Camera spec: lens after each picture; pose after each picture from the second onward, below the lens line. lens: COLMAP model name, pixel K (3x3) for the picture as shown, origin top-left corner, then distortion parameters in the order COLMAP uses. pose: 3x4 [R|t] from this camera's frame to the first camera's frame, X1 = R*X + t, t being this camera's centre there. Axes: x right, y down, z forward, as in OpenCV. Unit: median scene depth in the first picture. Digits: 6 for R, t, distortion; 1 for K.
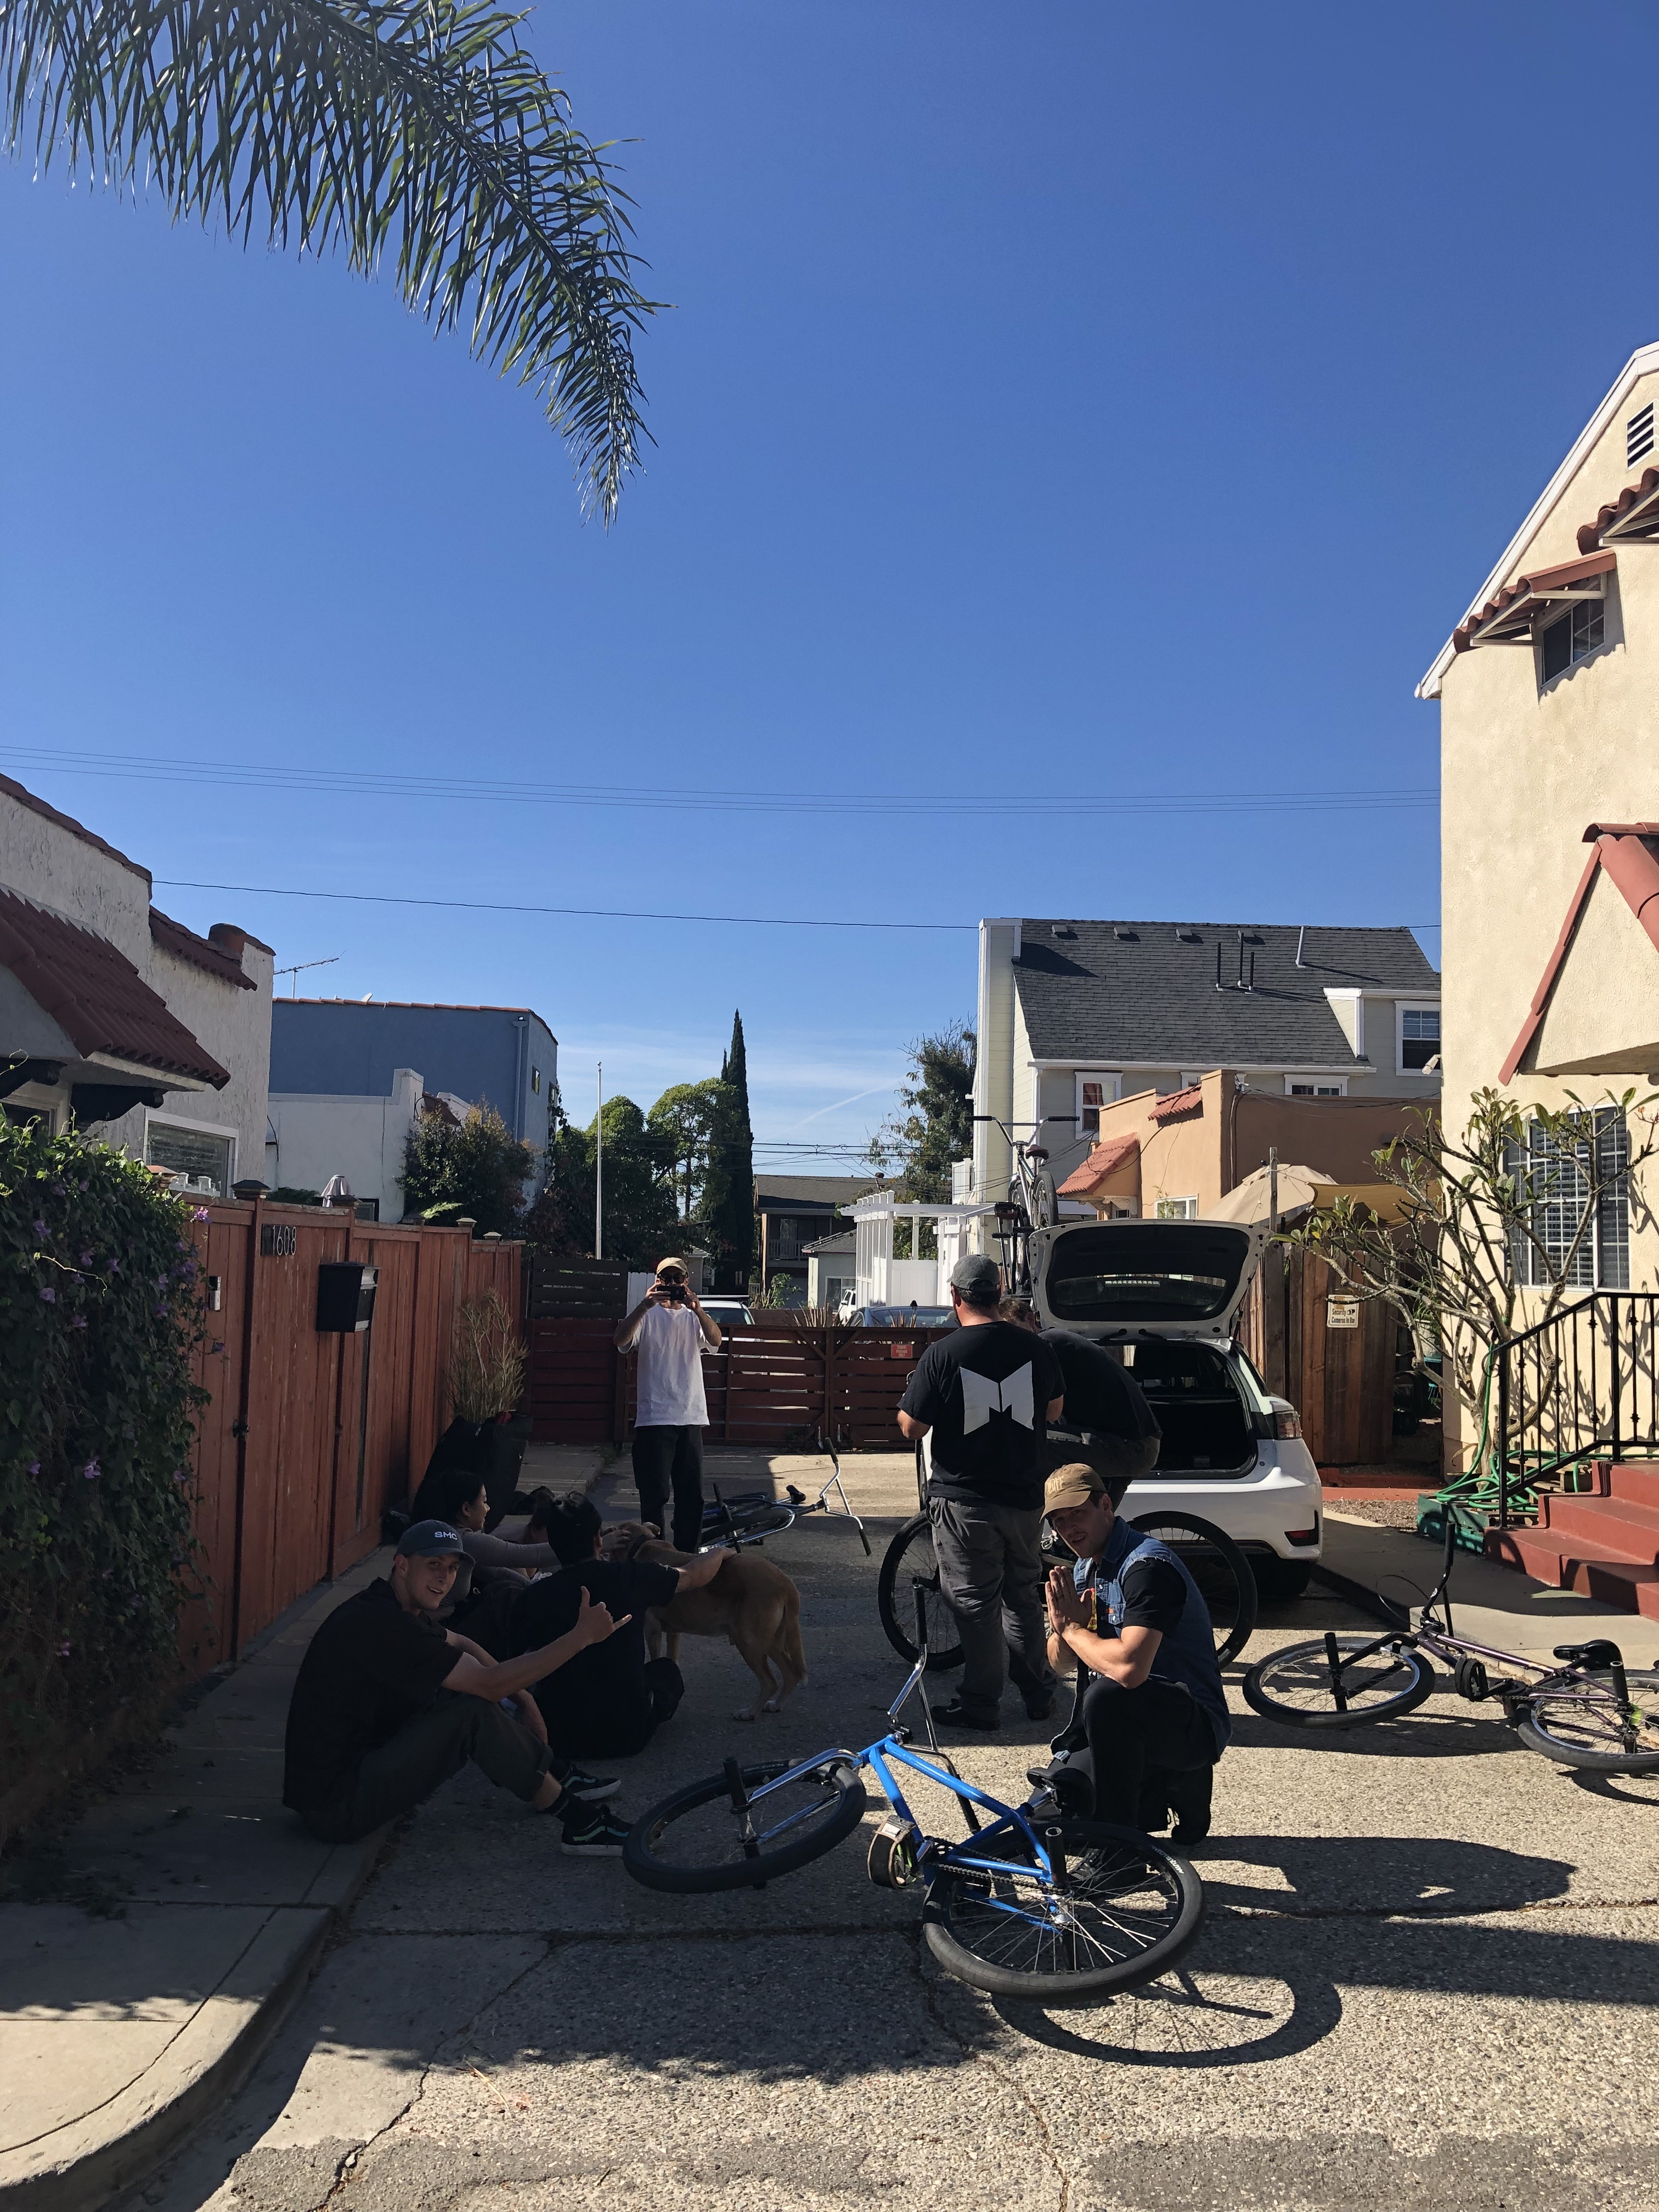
lens RADIAL K [[1822.6, 0, 829.8], [0, 1822.6, 1105.2], [0, 0, 1]] dist [0.005348, 0.000052]
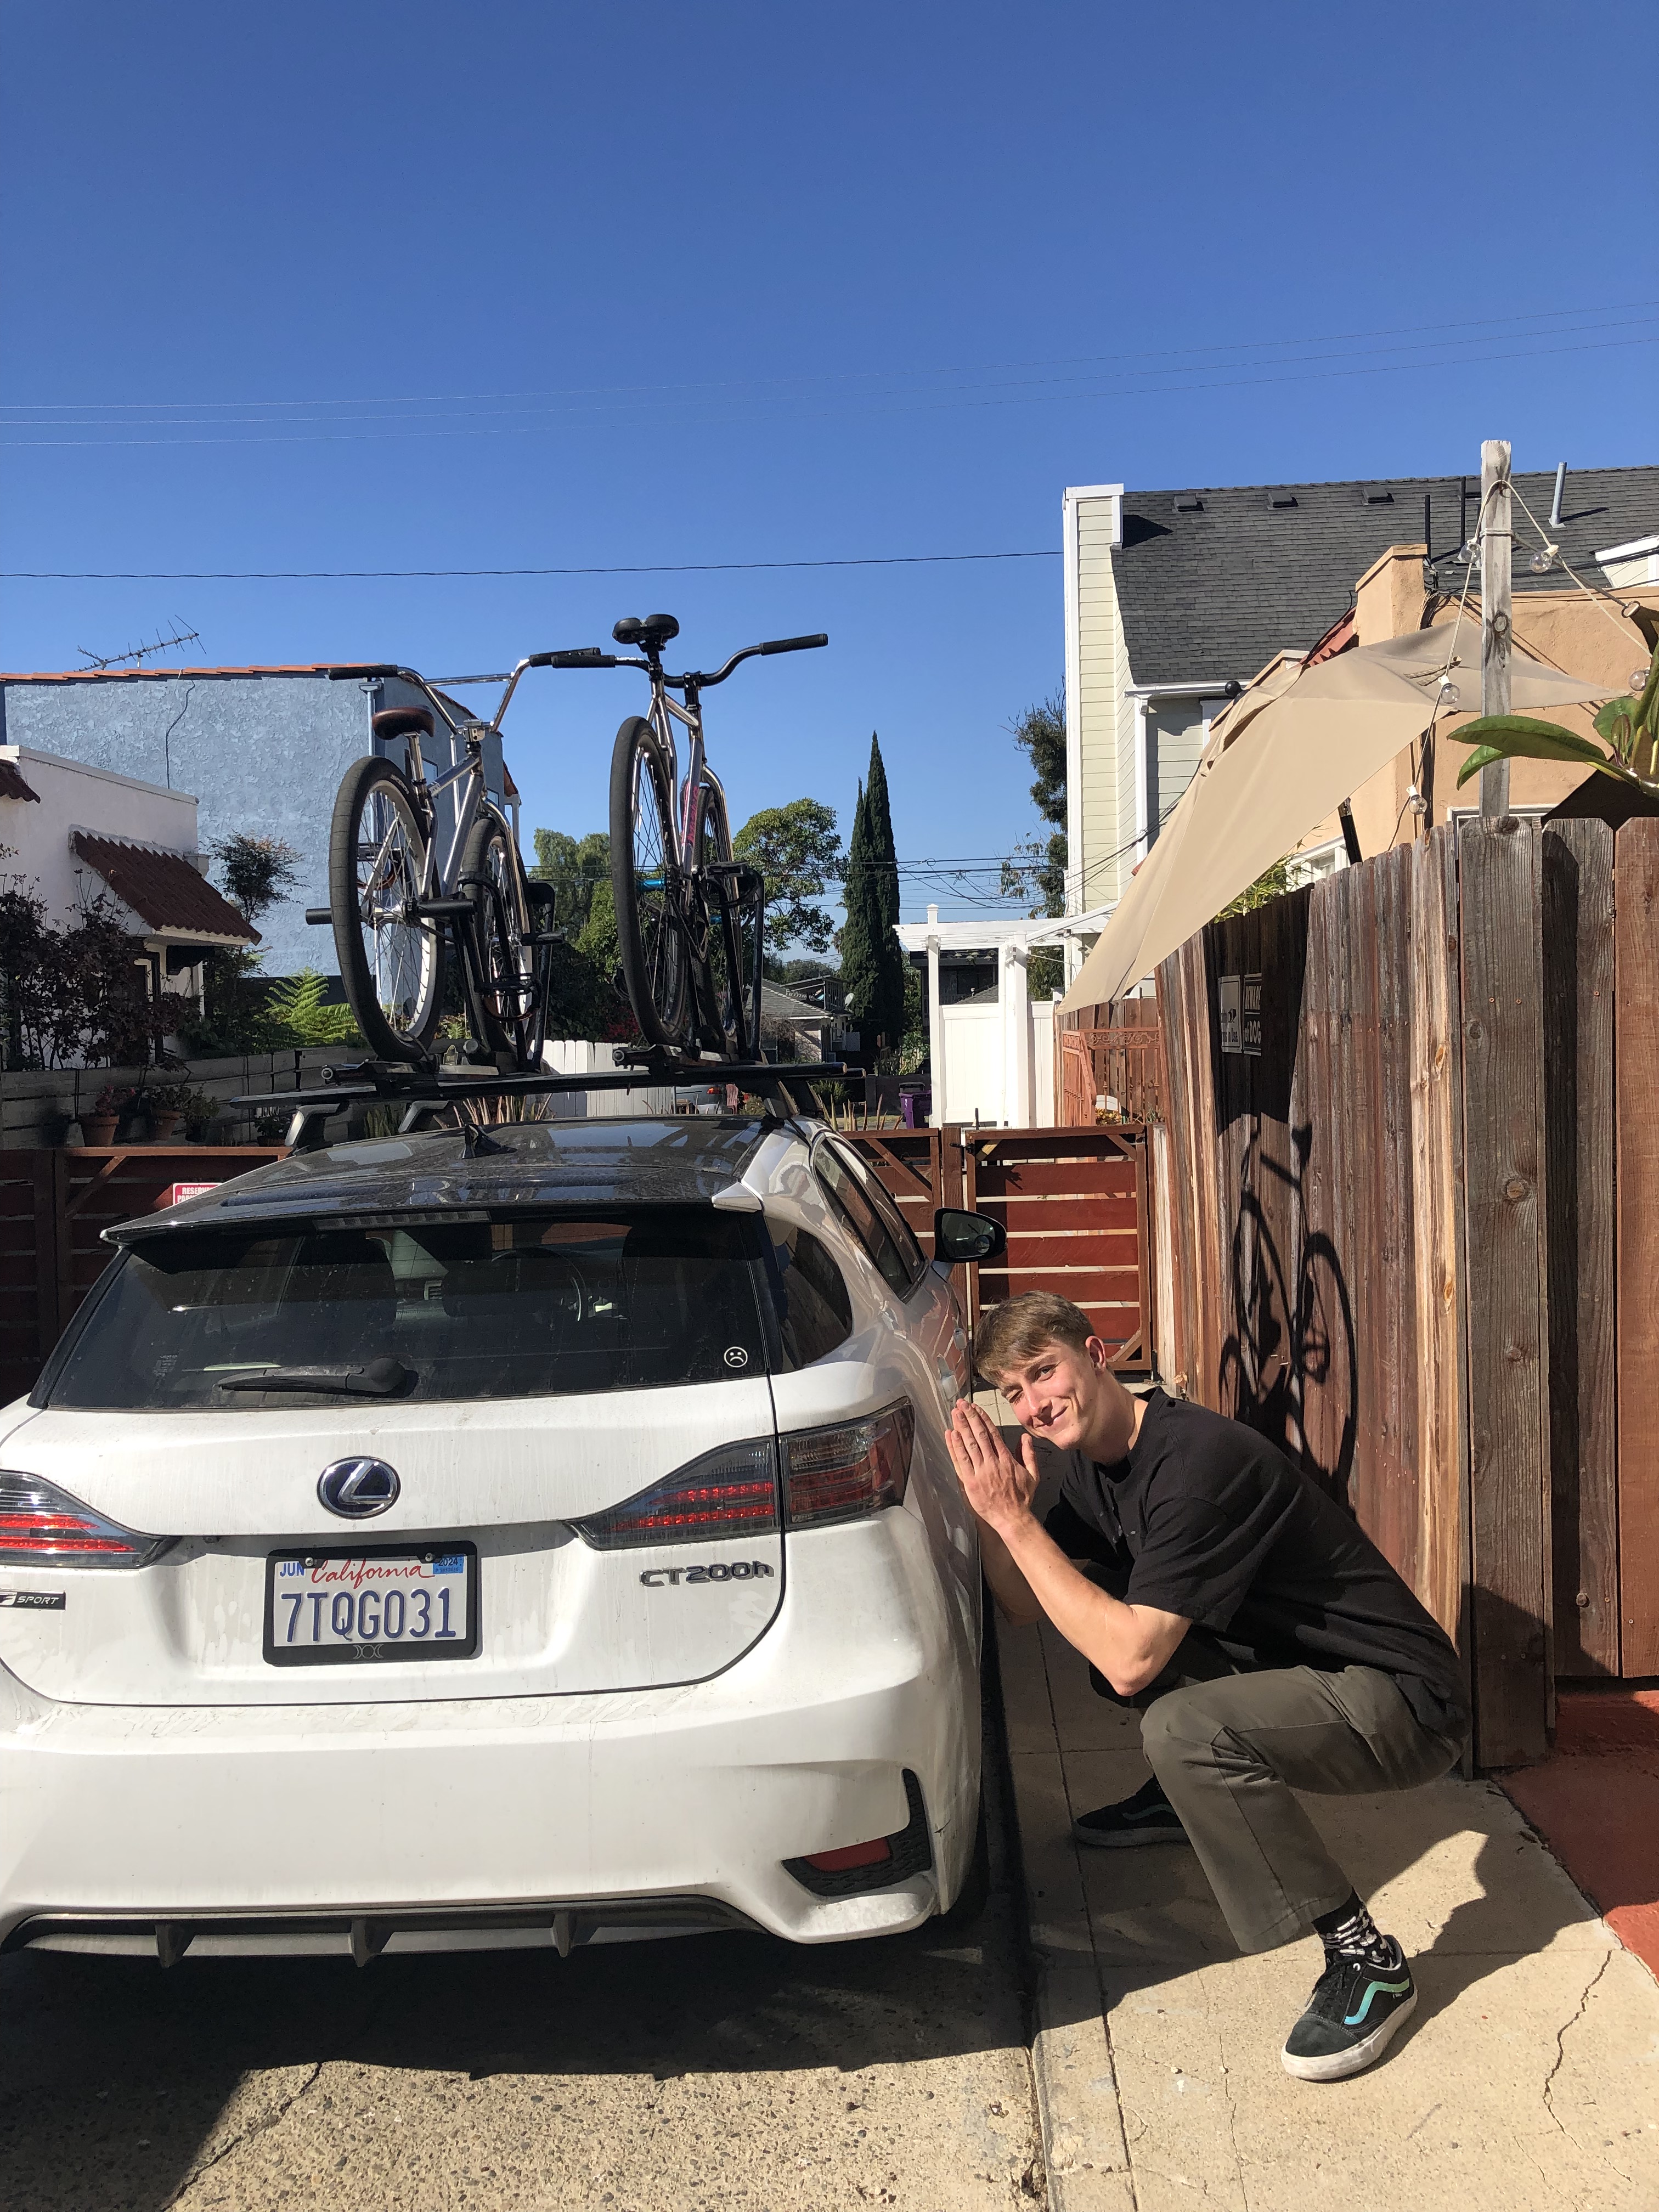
lens RADIAL K [[1822.6, 0, 829.6], [0, 1822.6, 1103.4], [0, 0, 1]] dist [0.005348, 0.000052]
pose [[0.990536, -0.044979, -0.129677, 0.066535], [0.061150, 0.990452, 0.123554, 0.028548], [0.122881, -0.130315, 0.983828, 0.267671]]
